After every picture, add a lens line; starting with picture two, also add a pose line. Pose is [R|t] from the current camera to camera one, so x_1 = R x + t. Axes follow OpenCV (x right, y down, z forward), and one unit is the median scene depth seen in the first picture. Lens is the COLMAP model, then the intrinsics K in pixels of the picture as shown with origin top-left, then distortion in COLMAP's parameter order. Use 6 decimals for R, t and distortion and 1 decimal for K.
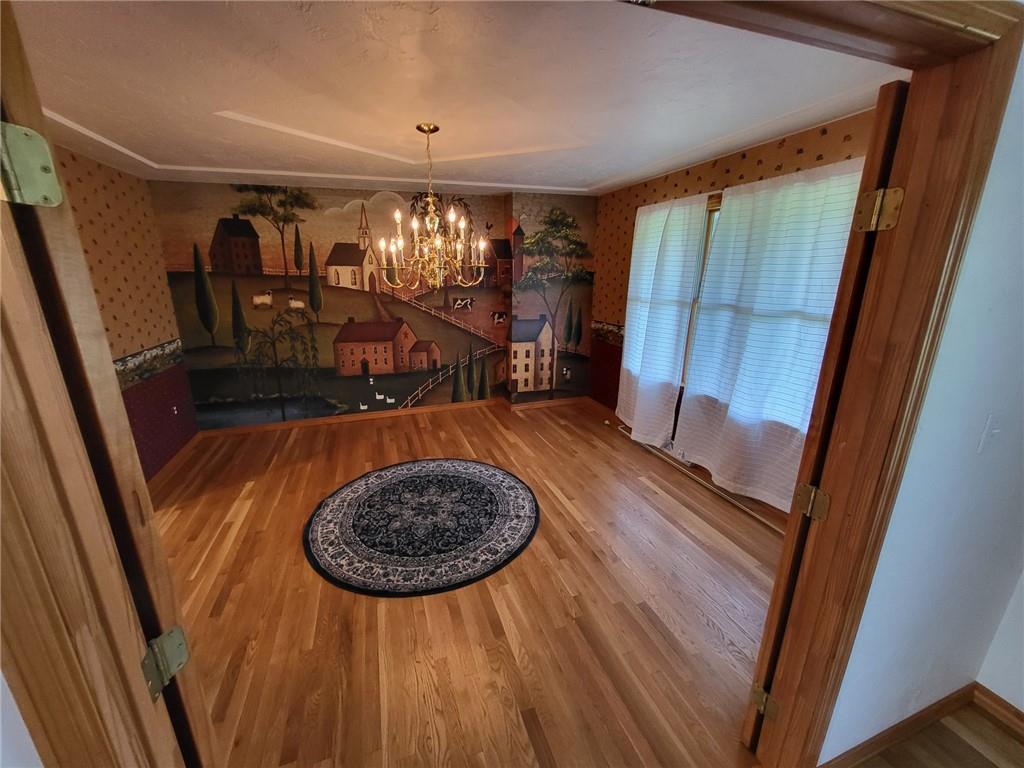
lens RADIAL K [[404.2, 0, 506.7], [0, 404.2, 383.5], [0, 0, 1]] dist [-0.001597, -0.000887]
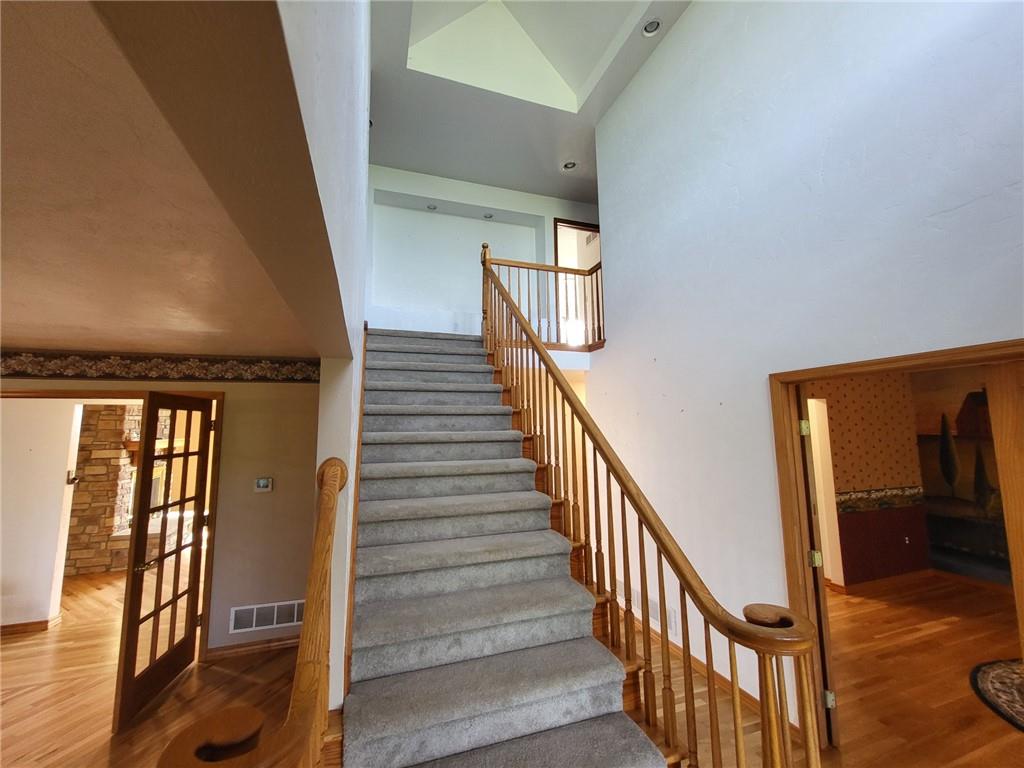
lens RADIAL K [[404.2, 0, 505.2], [0, 404.2, 377.1], [0, 0, 1]] dist [-0.001597, -0.000887]
pose [[0.013989, -0.114887, -0.993280, 0.478826], [-0.259216, 0.958999, -0.114573, 0.045714], [0.965718, 0.259077, -0.016365, -0.336764]]
